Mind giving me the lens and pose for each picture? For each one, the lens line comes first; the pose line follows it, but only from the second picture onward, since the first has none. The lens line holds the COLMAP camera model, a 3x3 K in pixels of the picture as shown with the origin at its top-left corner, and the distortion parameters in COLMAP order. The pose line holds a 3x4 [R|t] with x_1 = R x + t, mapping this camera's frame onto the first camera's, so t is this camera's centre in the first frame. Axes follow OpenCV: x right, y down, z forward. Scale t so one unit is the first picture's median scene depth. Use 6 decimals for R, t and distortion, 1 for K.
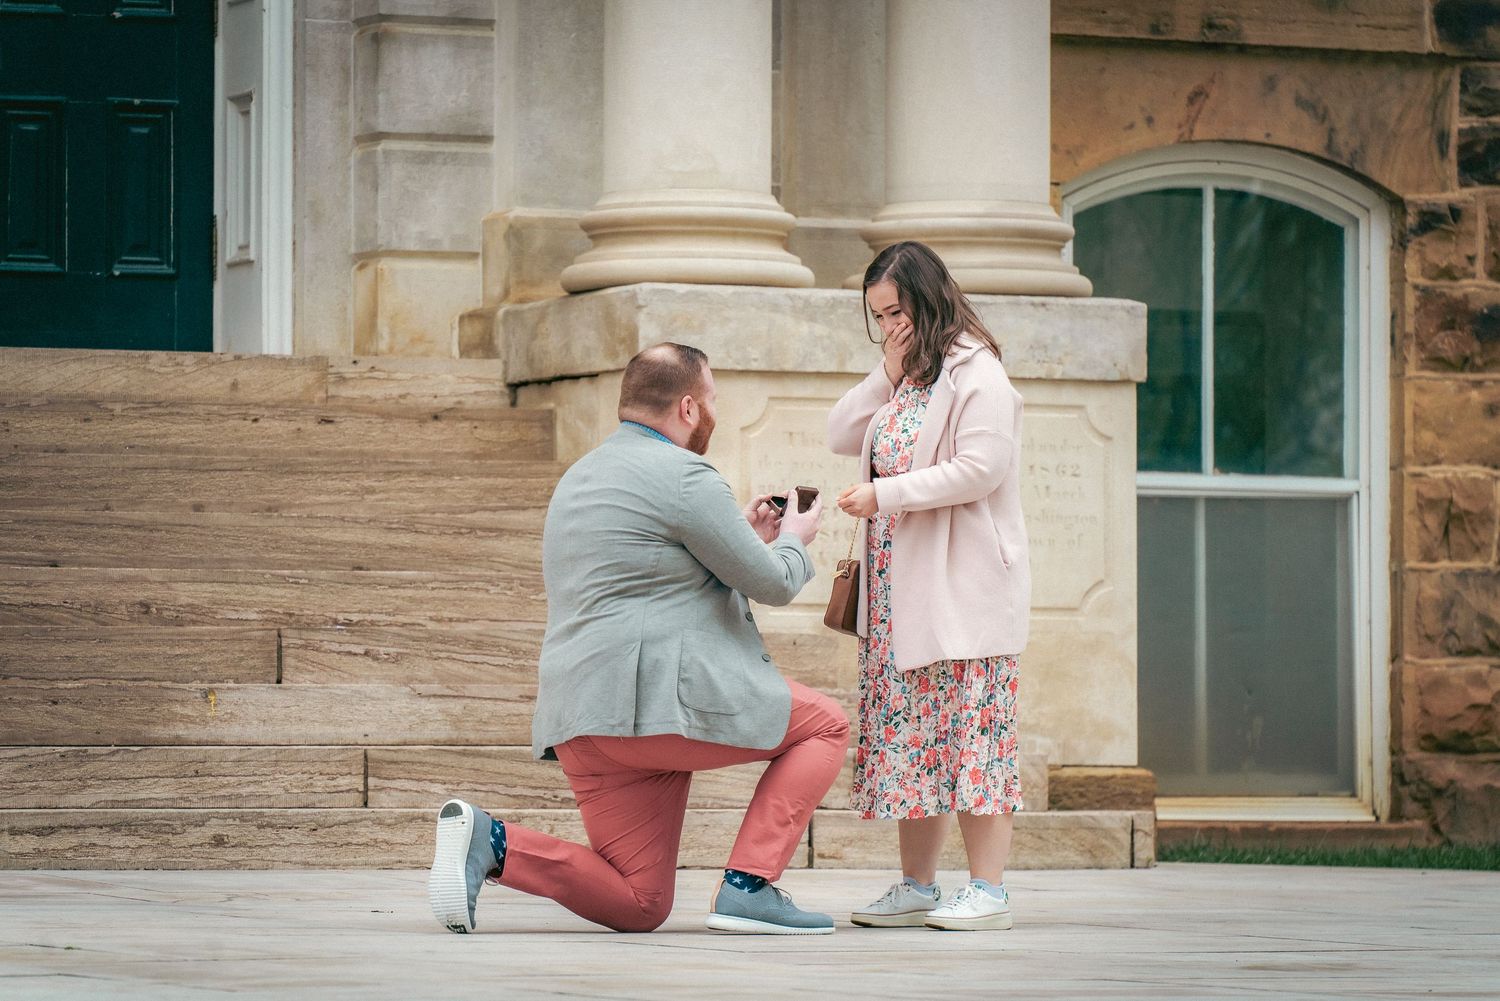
lens RADIAL K [[8527.4, 0, 750.0], [0, 8527.4, 500.5], [0, 0, 1]] dist [-0.150876, 5.958827]
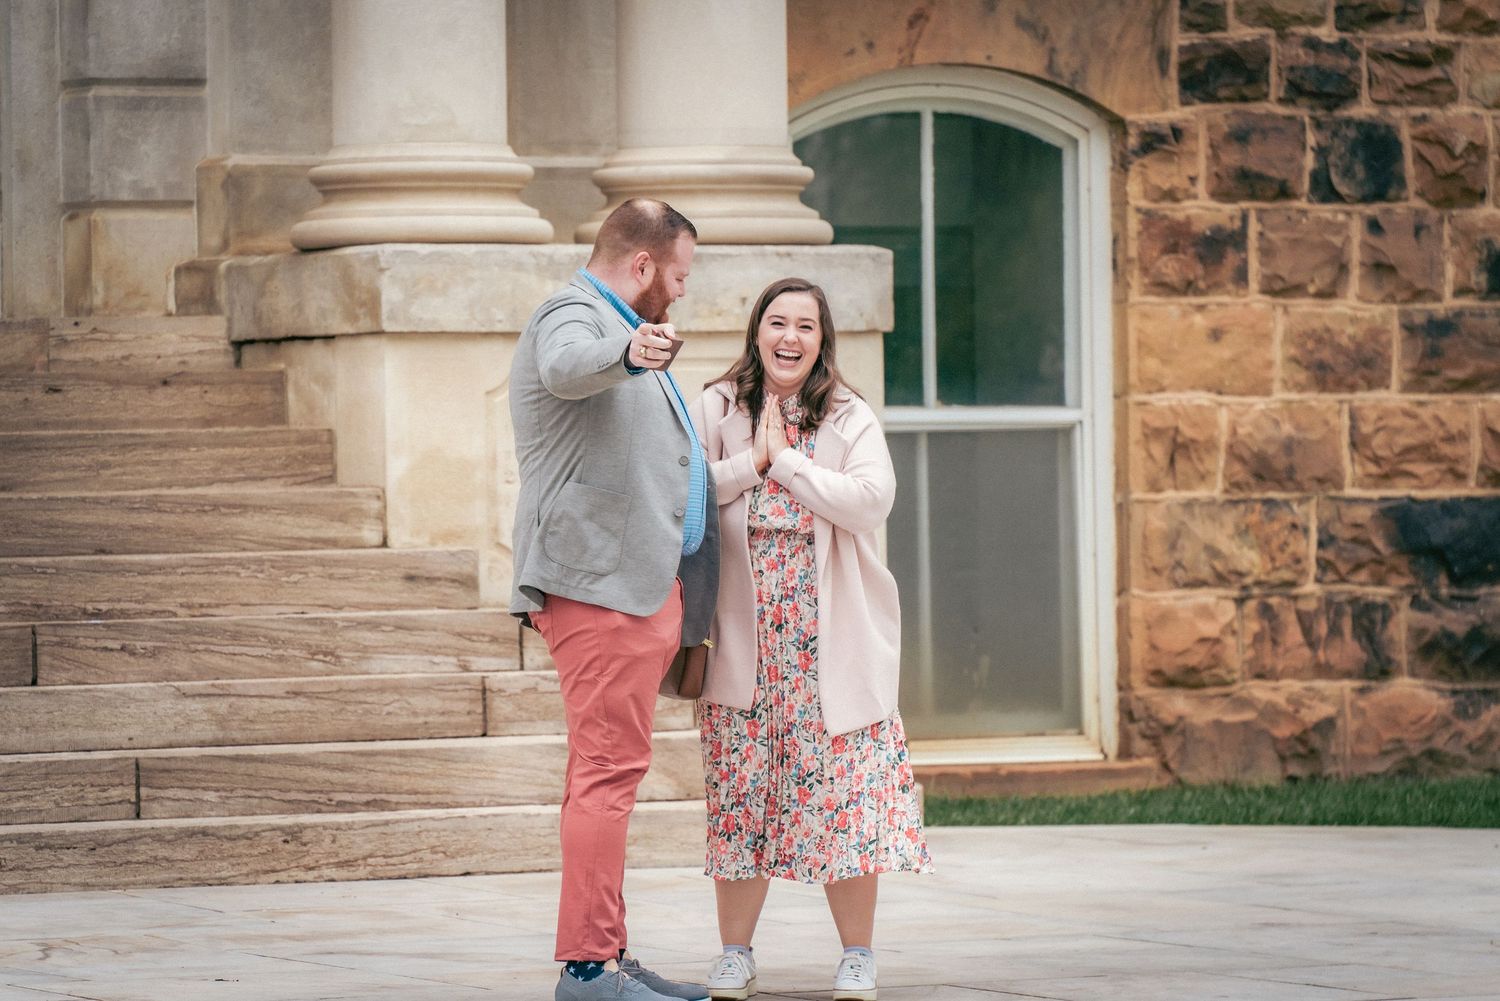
lens RADIAL K [[8527.4, 0, 750.0], [0, 8527.4, 500.5], [0, 0, 1]] dist [-0.150876, 5.958827]
pose [[0.996740, -0.014704, 0.079325, -0.046885], [0.011510, 0.999111, 0.040563, -0.034233], [-0.079851, -0.039518, 0.996023, 0.035719]]
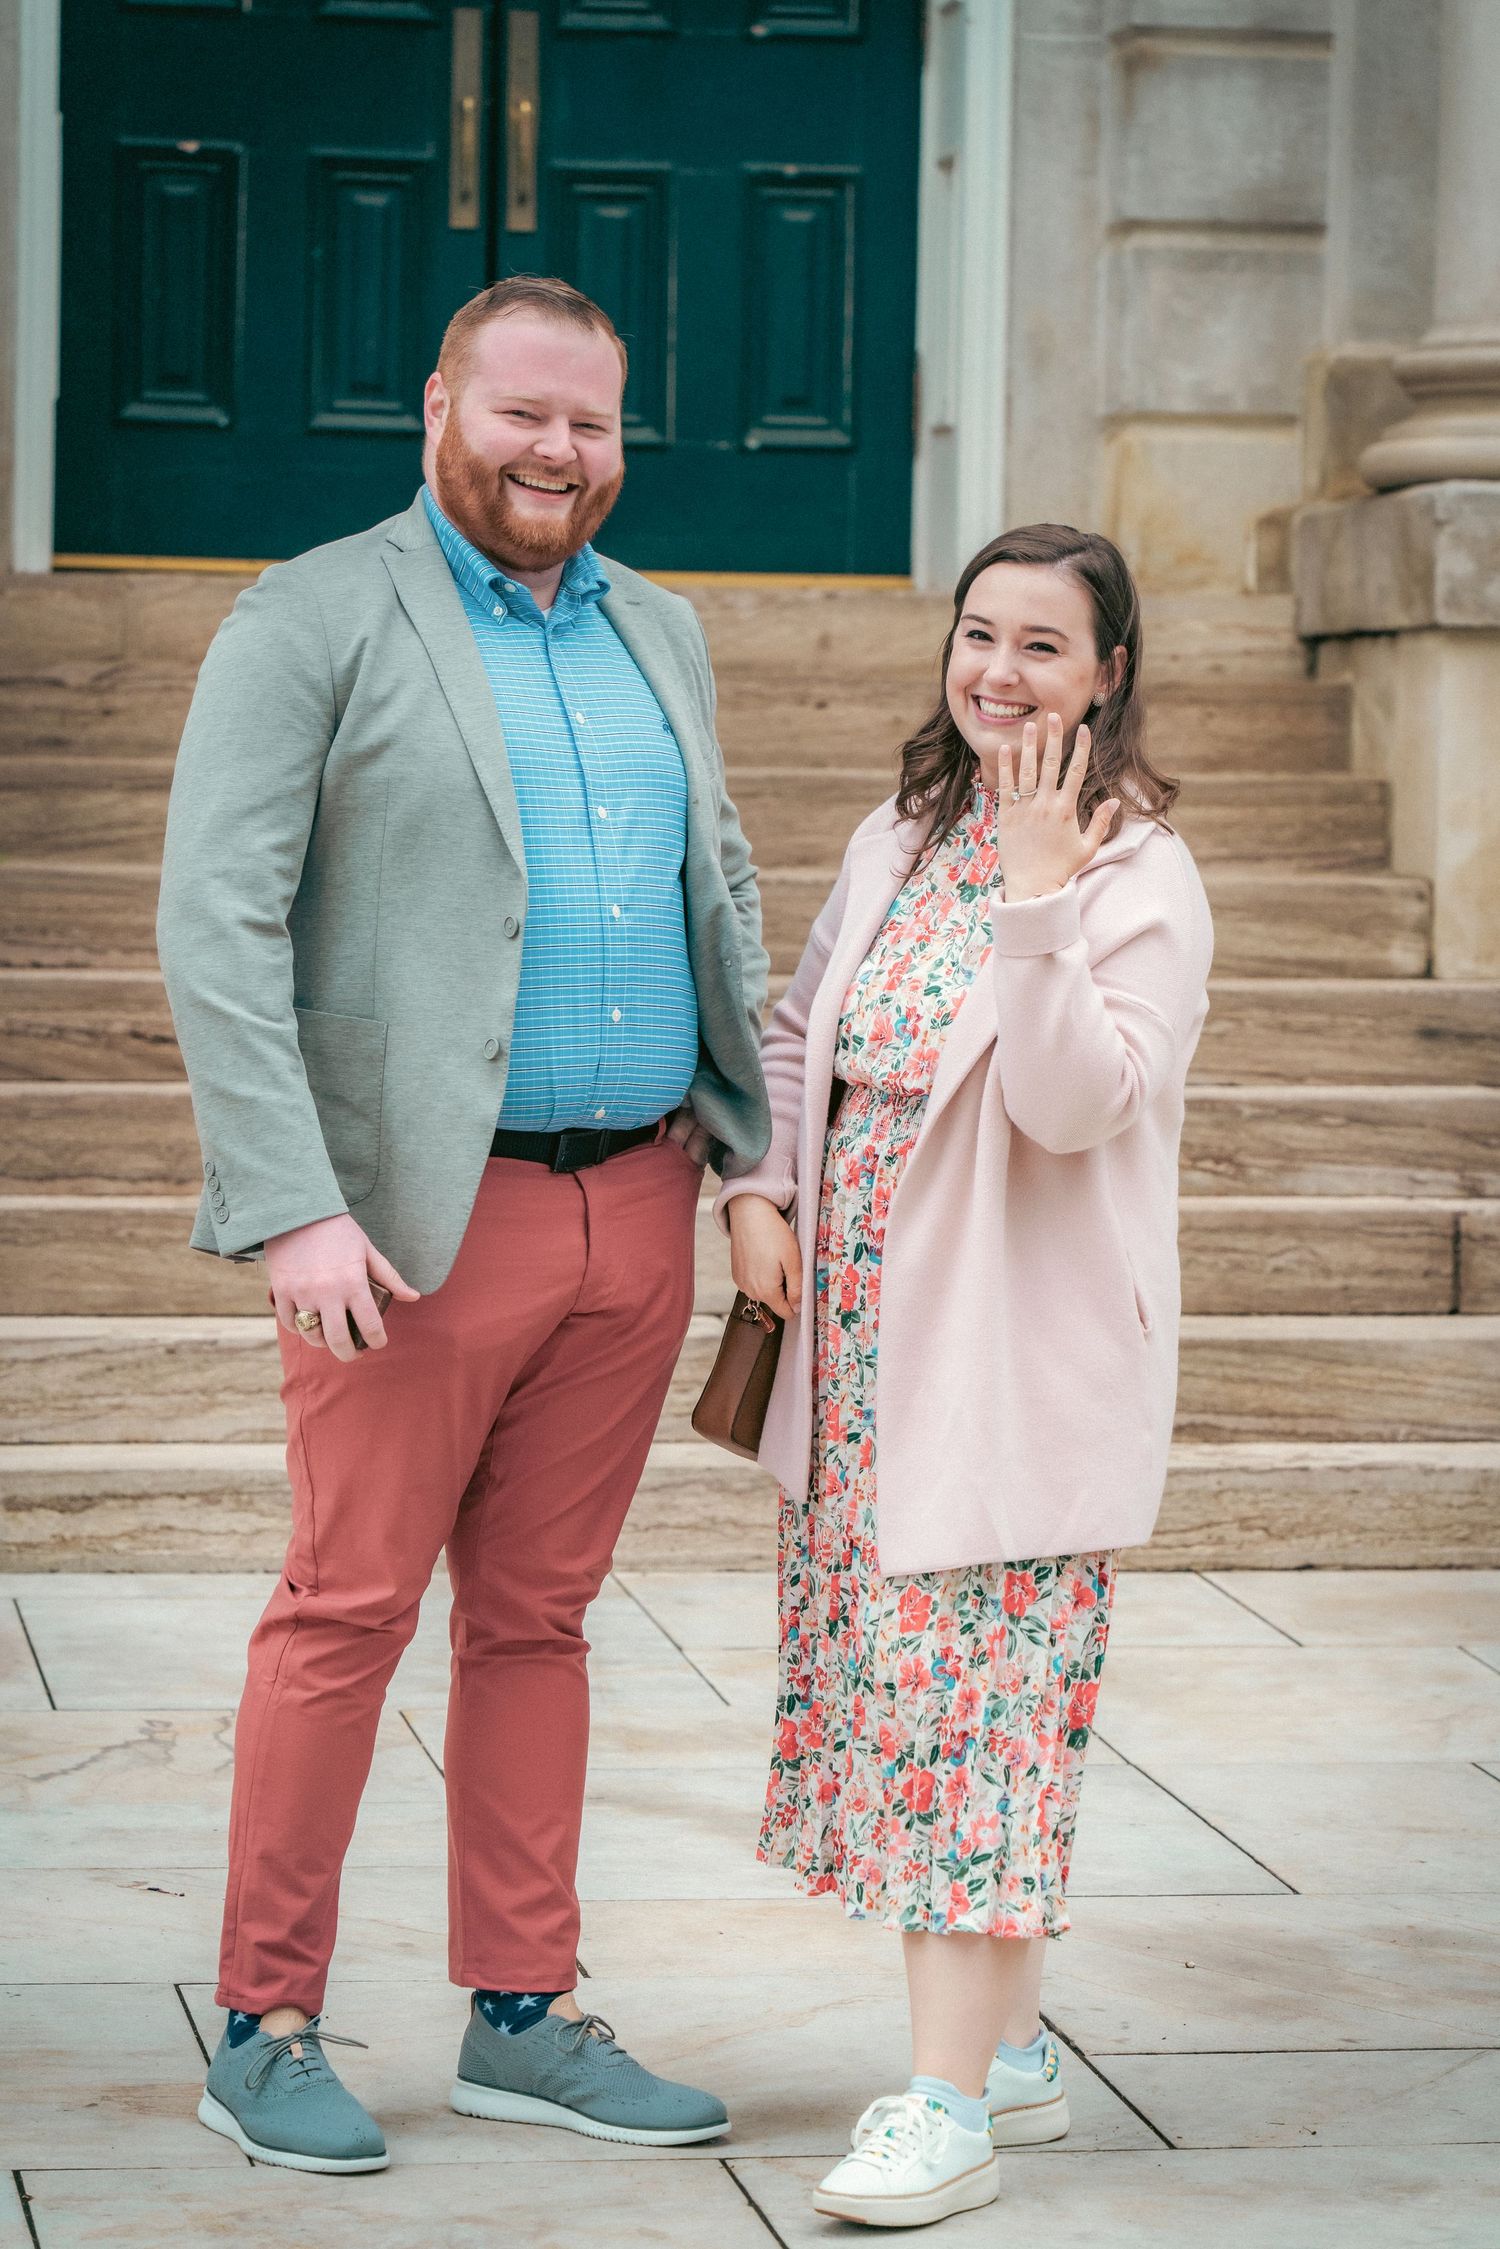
lens RADIAL K [[7543.5, 0, 750.0], [0, 7543.5, 1124.5], [0, 0, 1]] dist [0.010523, -0.523128]
pose [[0.961655, 0.028404, -0.272788, 0.081636], [-0.005576, 0.996442, 0.084097, -0.024113], [0.274206, -0.079351, 0.958392, 0.473035]]
